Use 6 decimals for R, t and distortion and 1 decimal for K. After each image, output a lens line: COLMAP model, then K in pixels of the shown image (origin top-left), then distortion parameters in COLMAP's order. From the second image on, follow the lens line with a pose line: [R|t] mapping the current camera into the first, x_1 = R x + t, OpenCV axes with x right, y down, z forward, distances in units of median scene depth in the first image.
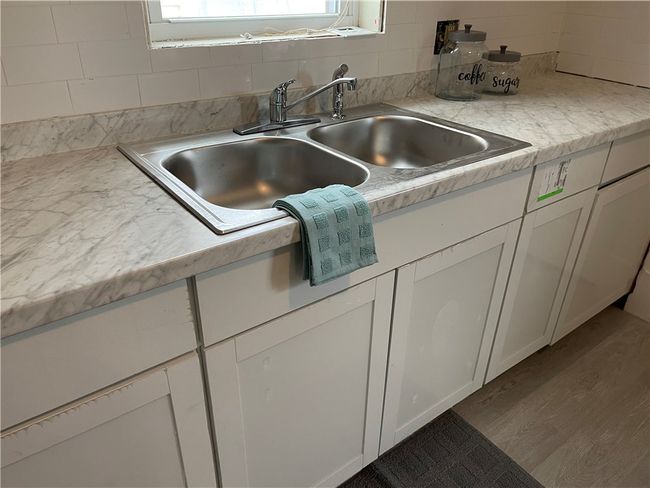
lens RADIAL K [[487.3, 0, 325.3], [0, 487.3, 246.0], [0, 0, 1]] dist [0.034493, 0.003663]
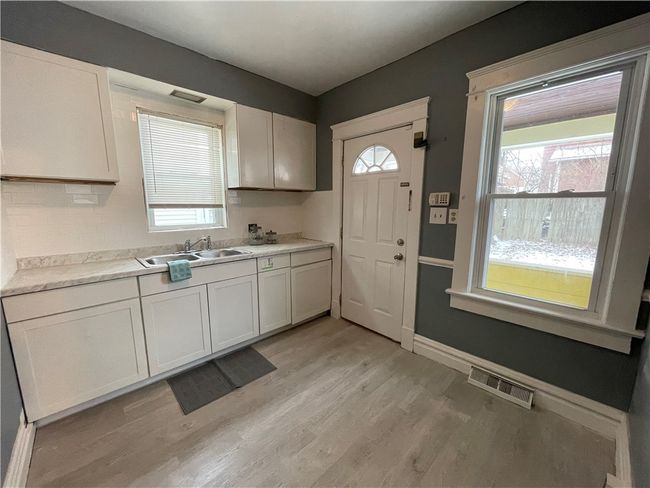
lens RADIAL K [[263.2, 0, 325.4], [0, 263.2, 244.2], [0, 0, 1]] dist [-0.001447, 0.000326]
pose [[0.992254, -0.032798, 0.119814, 0.727409], [0.072350, 0.936624, -0.342785, 0.462518], [-0.100978, 0.348798, 0.931742, -0.965859]]
